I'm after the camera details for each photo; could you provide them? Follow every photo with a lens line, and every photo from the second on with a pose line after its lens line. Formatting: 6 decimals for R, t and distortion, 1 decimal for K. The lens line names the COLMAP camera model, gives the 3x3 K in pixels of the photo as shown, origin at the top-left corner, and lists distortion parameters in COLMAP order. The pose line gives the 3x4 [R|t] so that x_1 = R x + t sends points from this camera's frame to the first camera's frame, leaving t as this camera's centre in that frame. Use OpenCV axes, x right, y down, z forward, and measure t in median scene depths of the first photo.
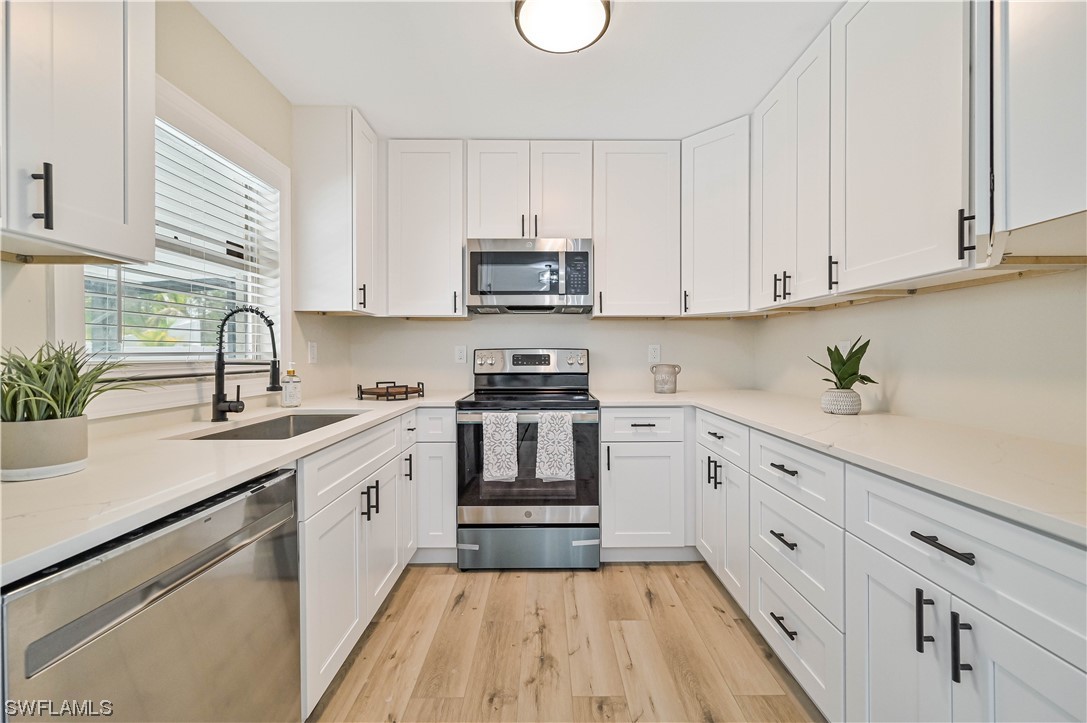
lens RADIAL K [[432.1, 0, 544.1], [0, 432.1, 353.1], [0, 0, 1]] dist [-0.000013, 0.000304]
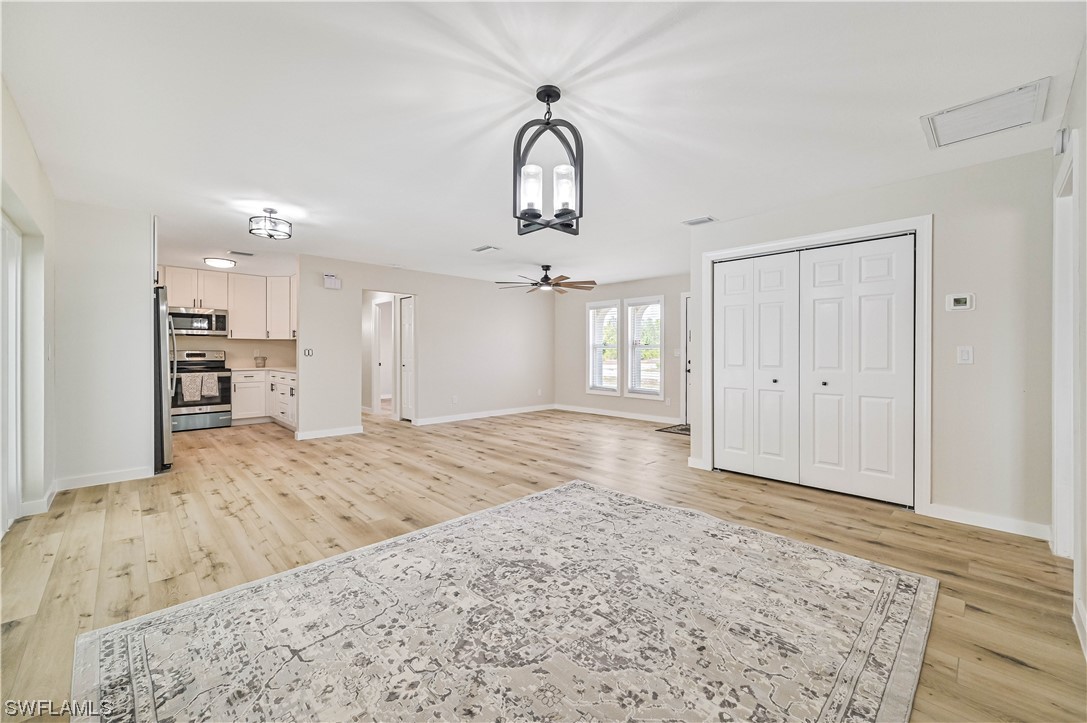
lens RADIAL K [[432.1, 0, 547.3], [0, 432.1, 353.4], [0, 0, 1]] dist [-0.000013, 0.000304]
pose [[0.712166, -0.000445, 0.702011, -0.401758], [0.001887, 0.999997, -0.001281, 0.014219], [-0.702009, 0.002238, 0.712165, -2.594834]]
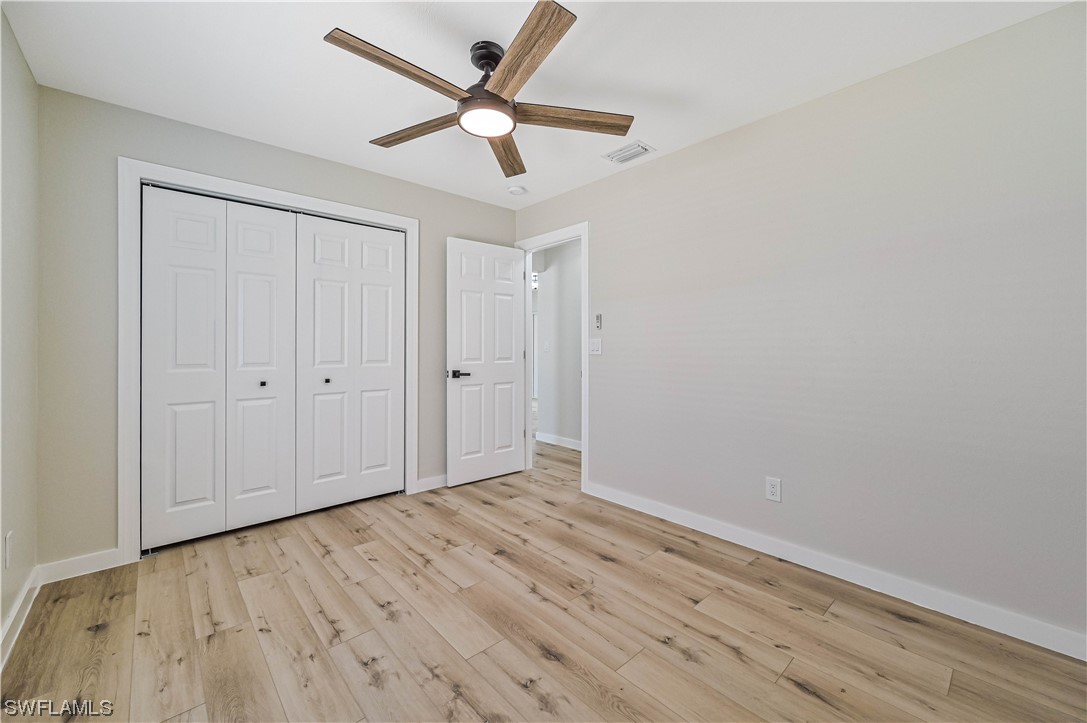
lens RADIAL K [[432.1, 0, 546.8], [0, 432.1, 348.3], [0, 0, 1]] dist [-0.000013, 0.000304]
pose [[-0.682121, 0.001914, 0.731237, -0.003399], [0.006356, 0.999974, 0.003312, 0.023712], [-0.731212, 0.006907, -0.682116, -1.789508]]
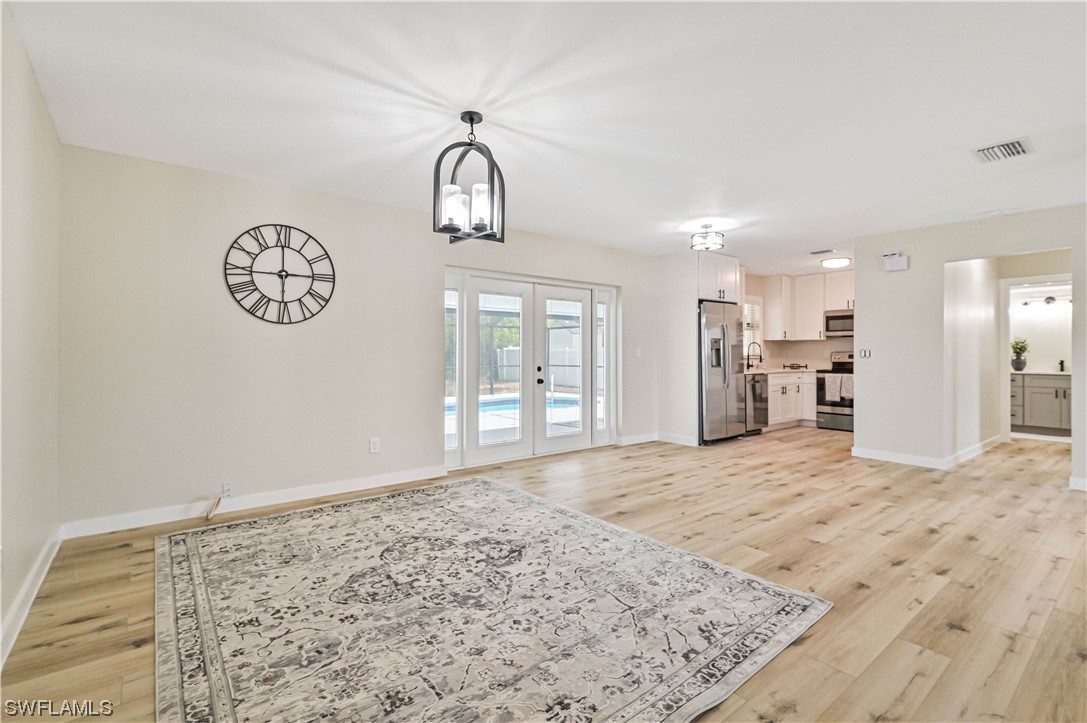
lens RADIAL K [[497.9, 0, 547.7], [0, 497.9, 351.7], [0, 0, 1]] dist [-0.001899, 0.000668]
pose [[0.628692, -0.002358, -0.777651, 1.272780], [-0.004635, 0.999966, -0.006779, 0.018330], [0.777640, 0.007866, 0.628660, -2.534415]]
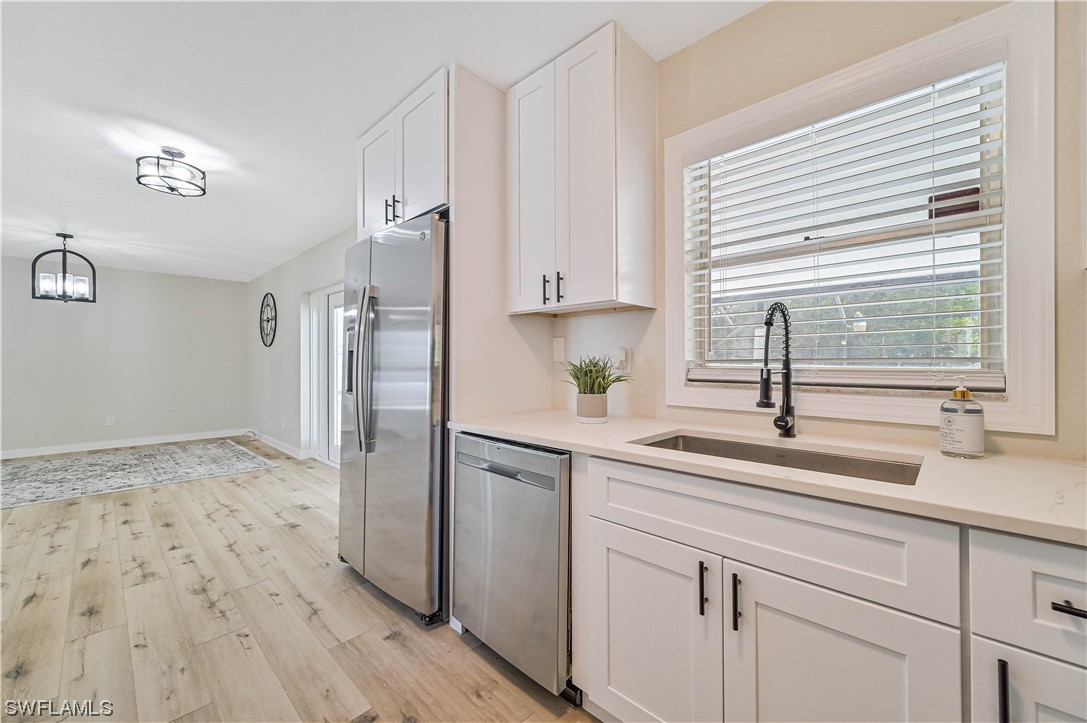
lens RADIAL K [[432.1, 0, 548.6], [0, 432.1, 356.6], [0, 0, 1]] dist [-0.000013, 0.000304]
pose [[-0.688027, -0.006029, -0.725660, 0.163324], [-0.000997, 0.999972, -0.007362, -0.000434], [0.725684, -0.004342, -0.688014, 0.892316]]
